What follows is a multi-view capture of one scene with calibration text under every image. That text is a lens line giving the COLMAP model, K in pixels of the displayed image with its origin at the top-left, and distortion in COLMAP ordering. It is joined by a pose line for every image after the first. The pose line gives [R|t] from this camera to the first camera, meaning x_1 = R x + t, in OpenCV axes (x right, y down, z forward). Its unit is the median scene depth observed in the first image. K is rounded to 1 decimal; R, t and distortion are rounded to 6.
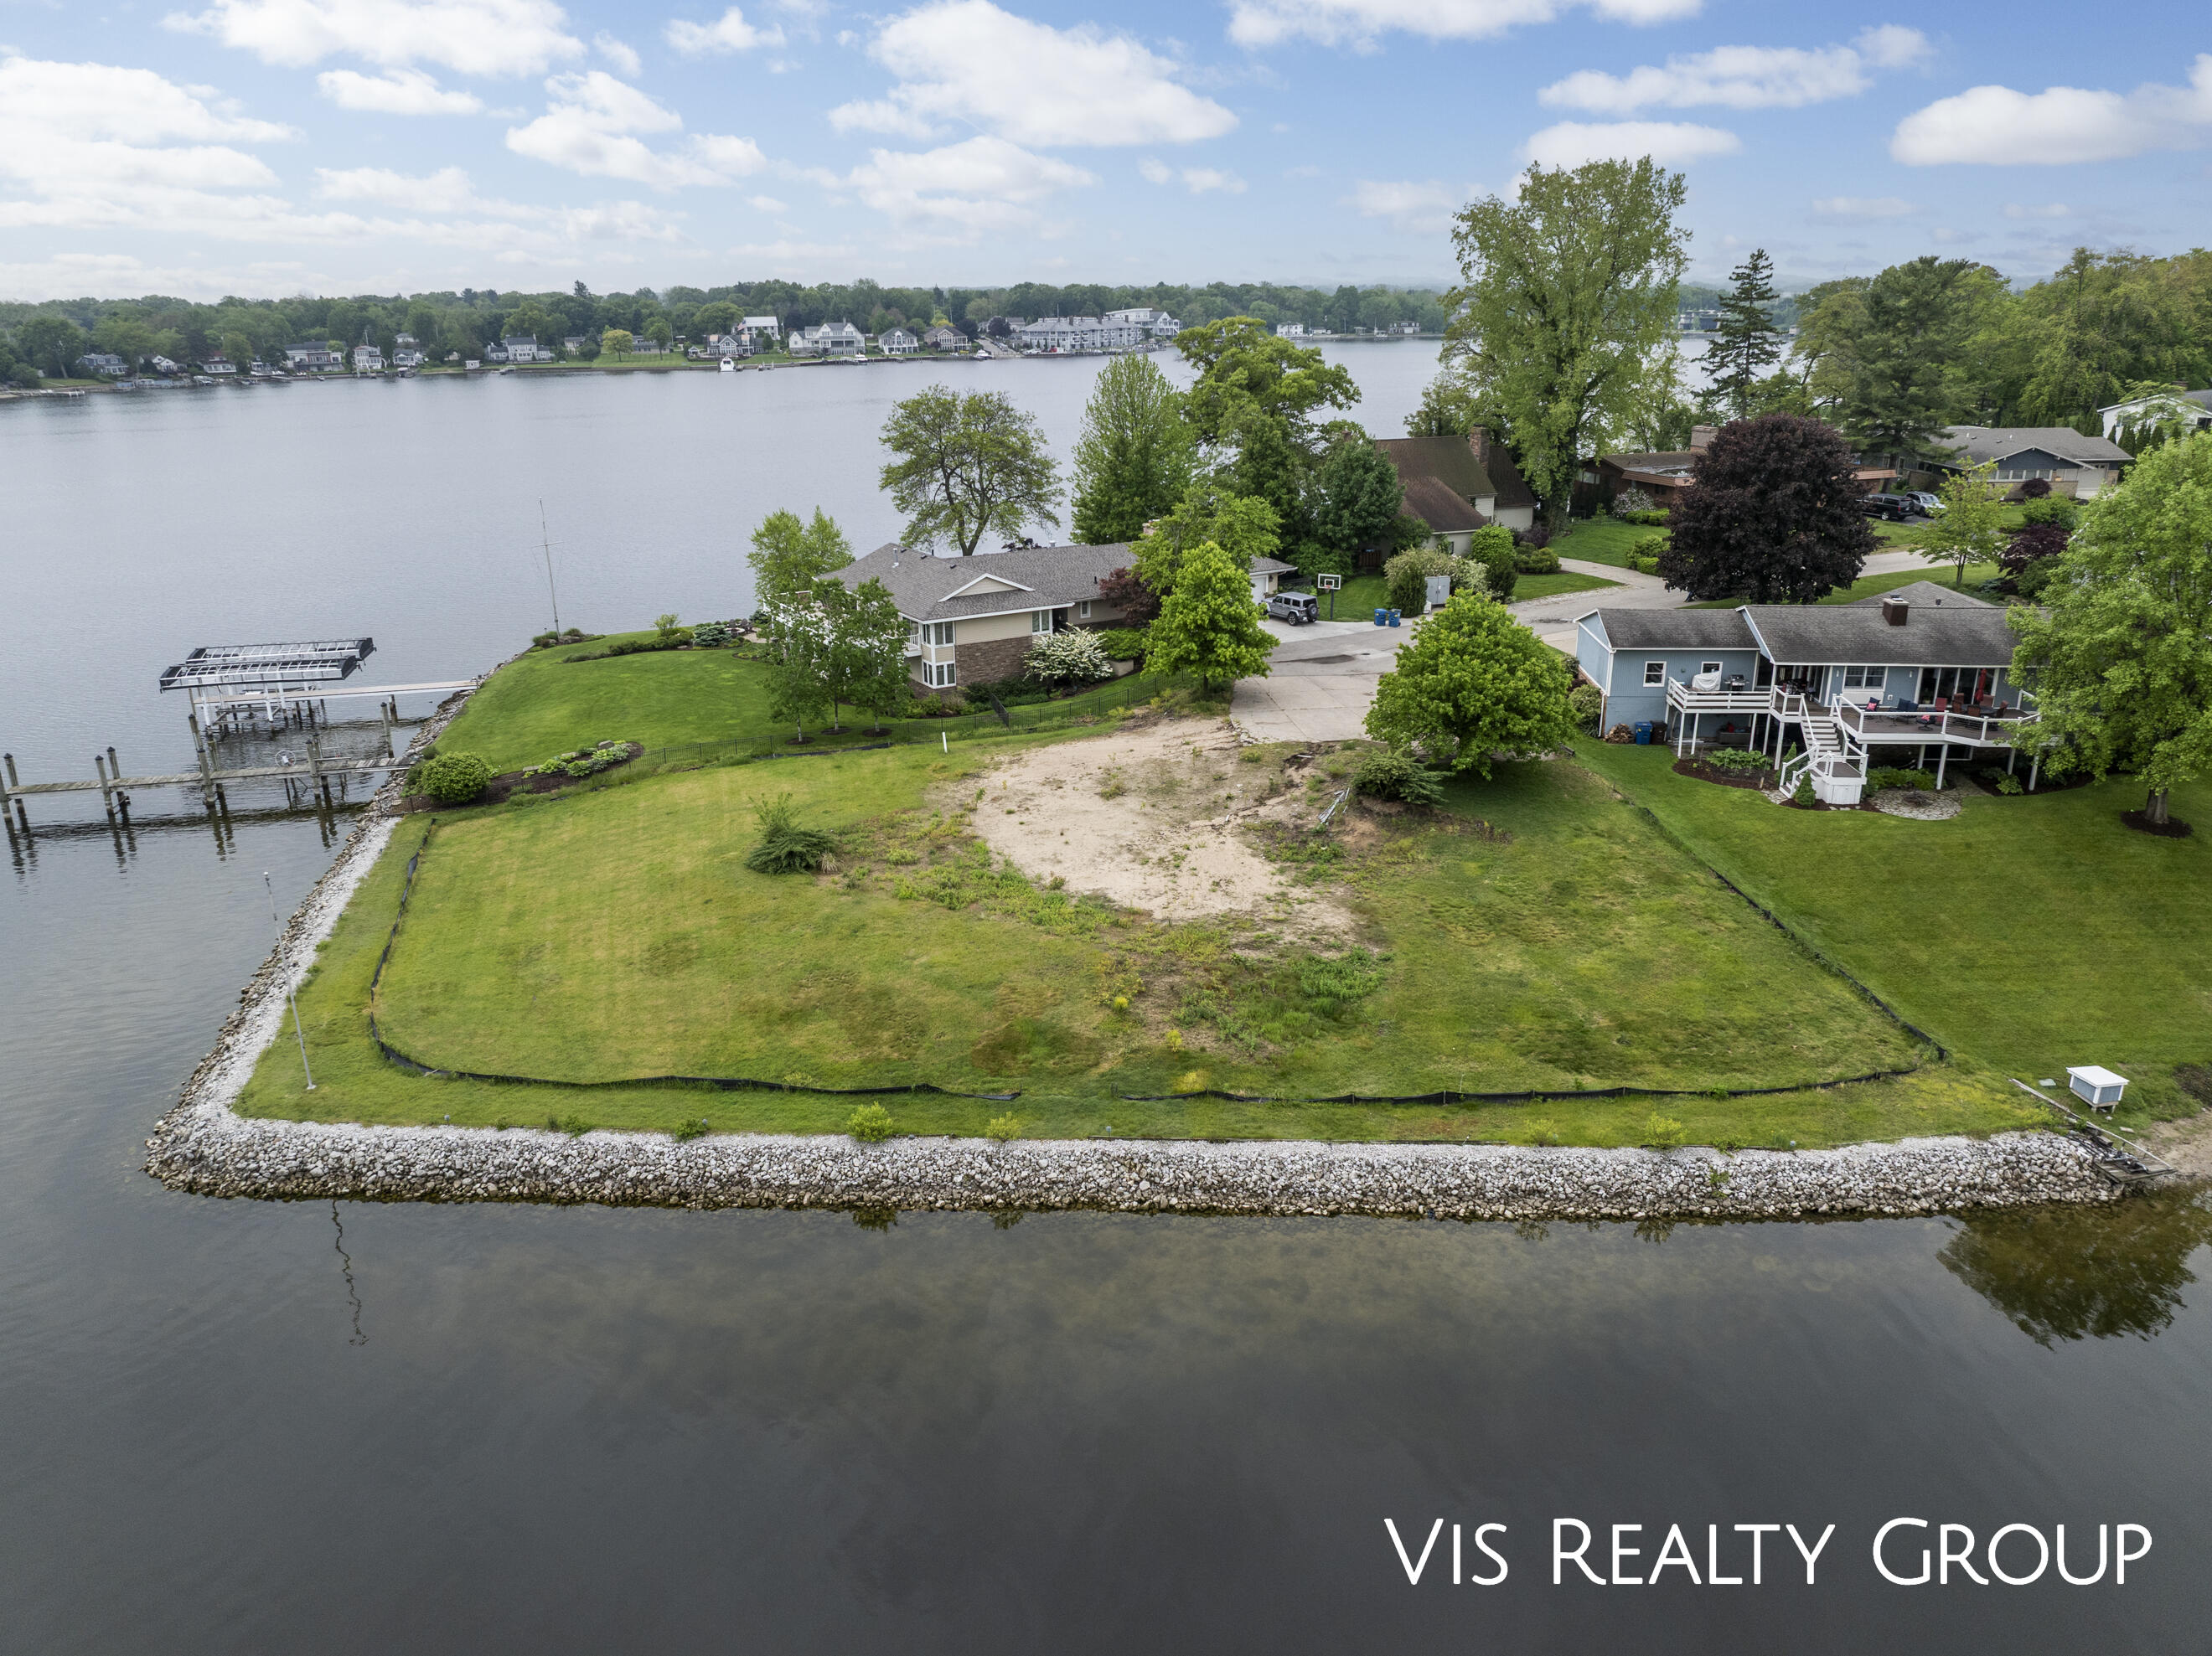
lens RADIAL K [[1470.0, 0, 1108.2], [0, 1470.0, 769.0], [0, 0, 1]] dist [-0.039223, 0.006451]
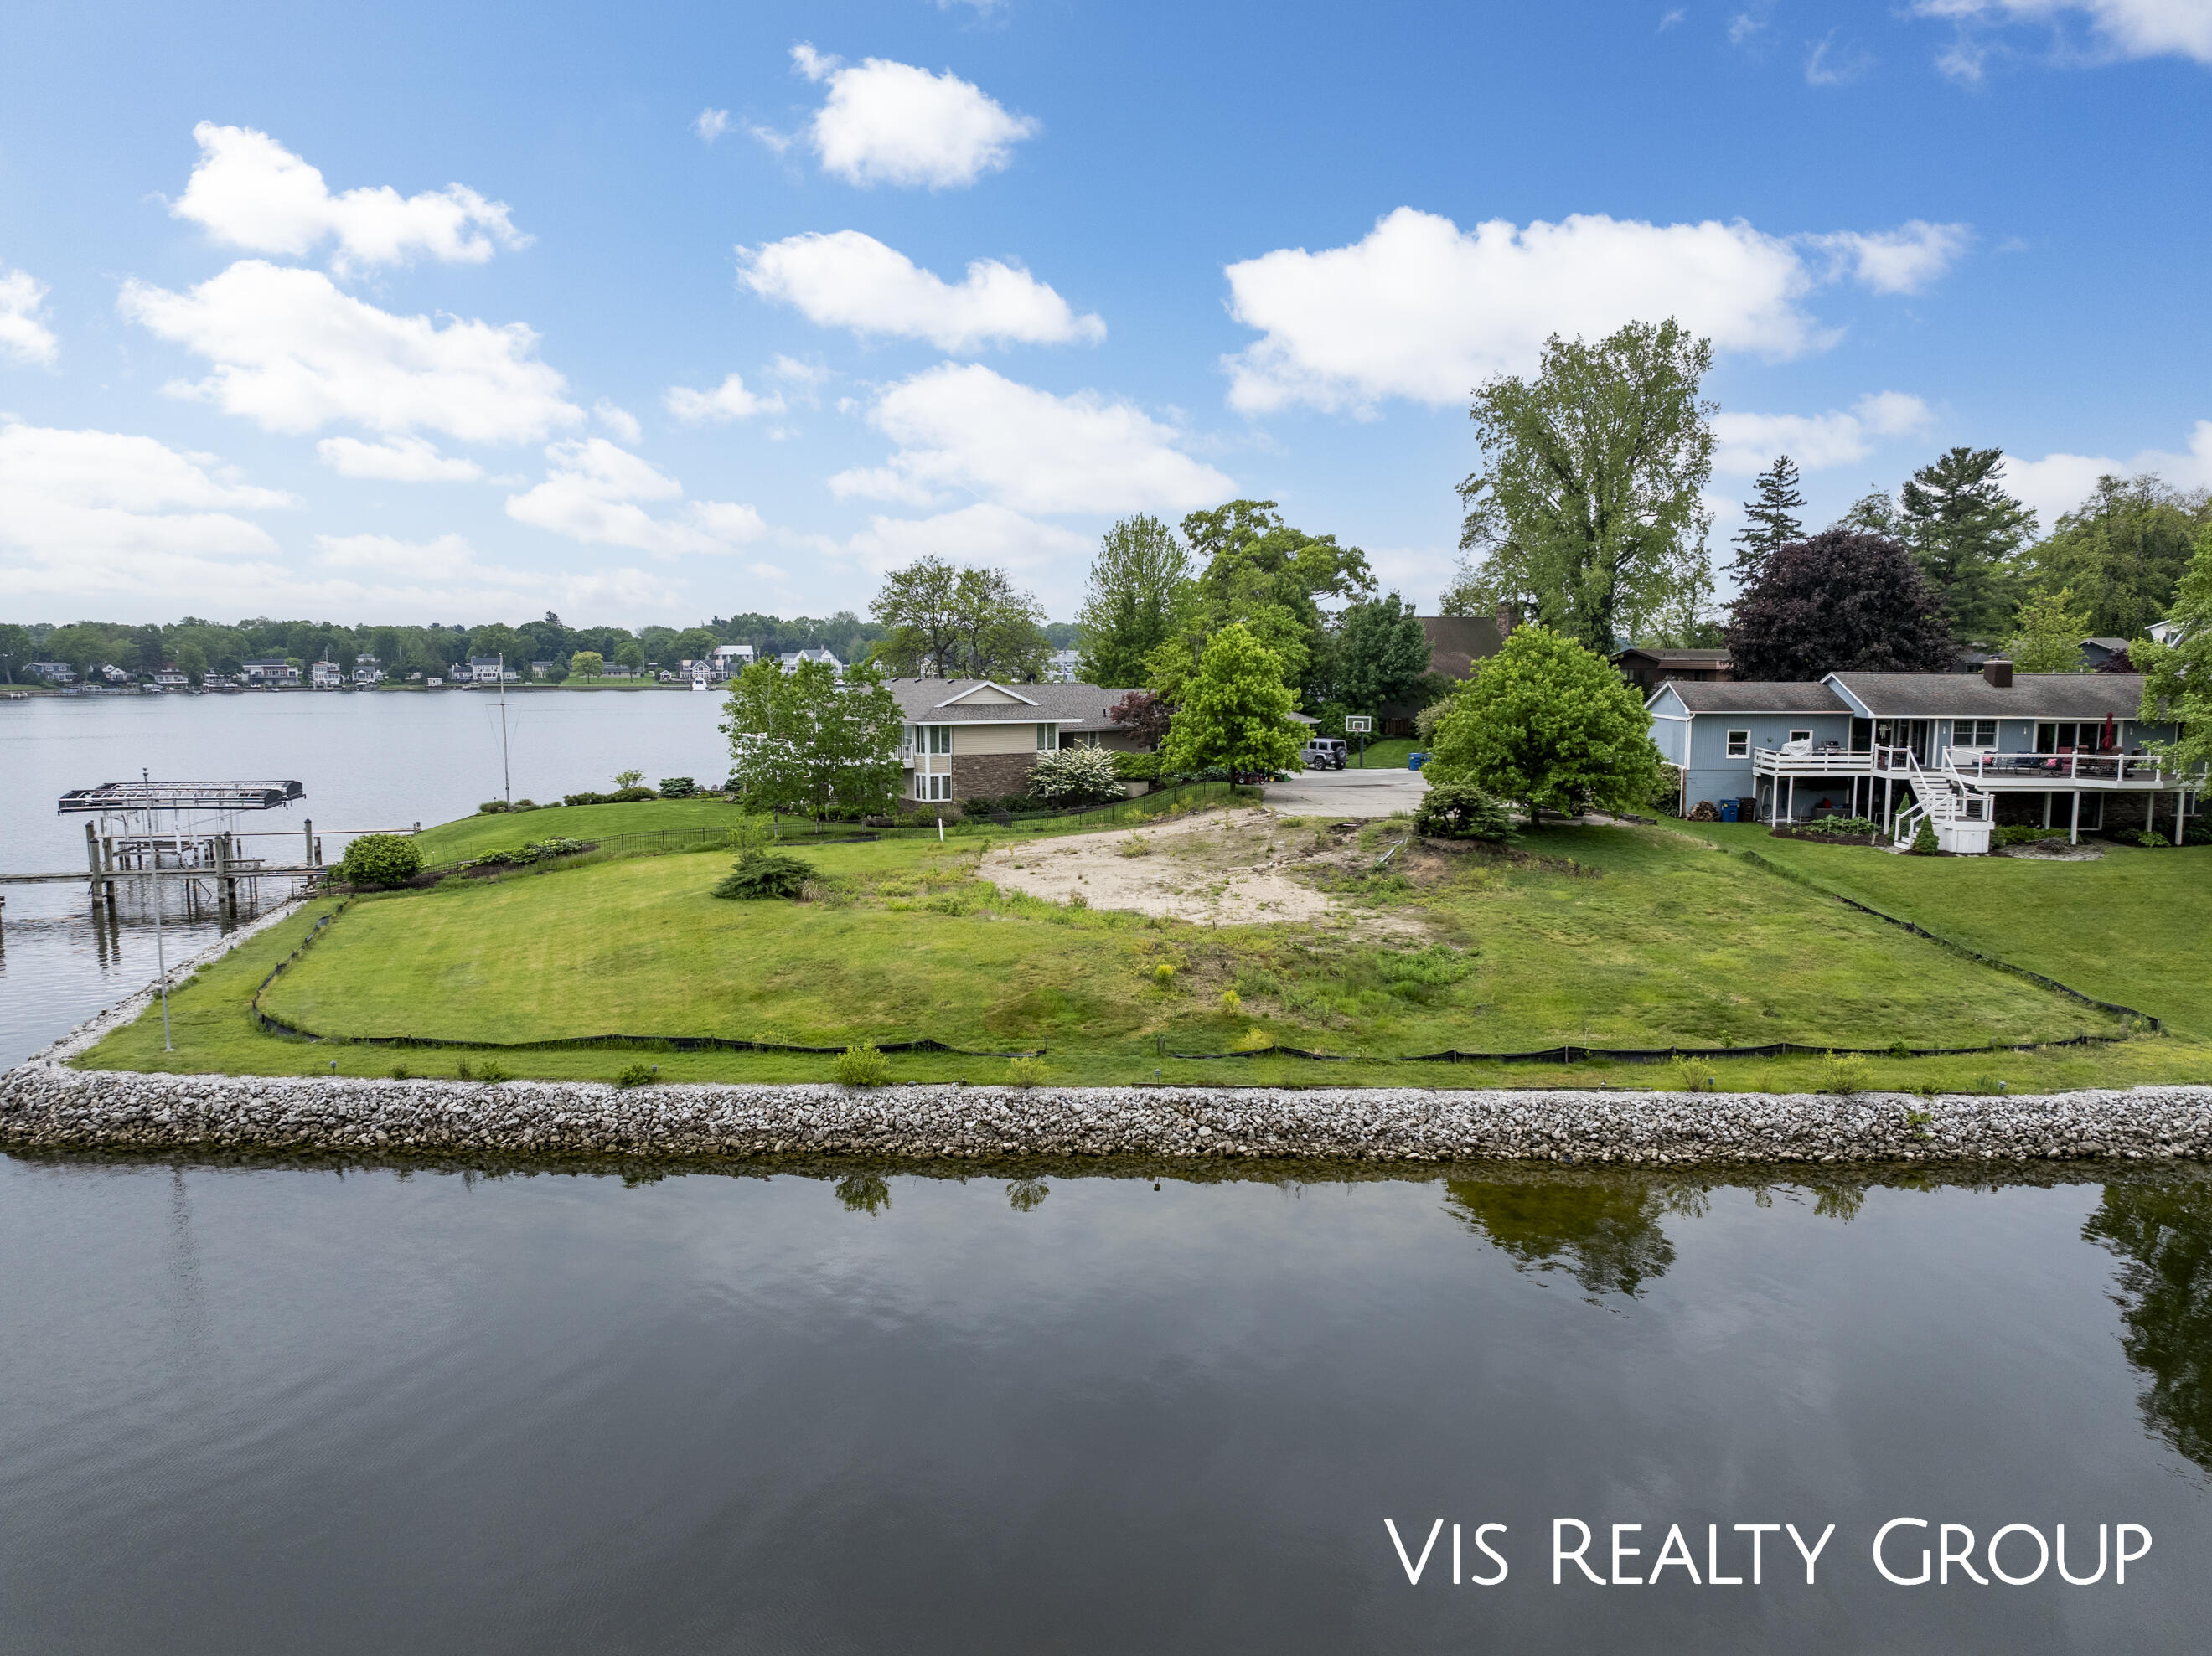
lens RADIAL K [[1558.8, 0, 1110.8], [0, 1558.8, 830.1], [0, 0, 1]] dist [-0.034886, -0.001630]
pose [[0.999900, 0.006738, 0.012472, -0.024919], [-0.004357, 0.983308, -0.181896, 0.181478], [-0.013489, 0.181823, 0.983239, 0.090946]]
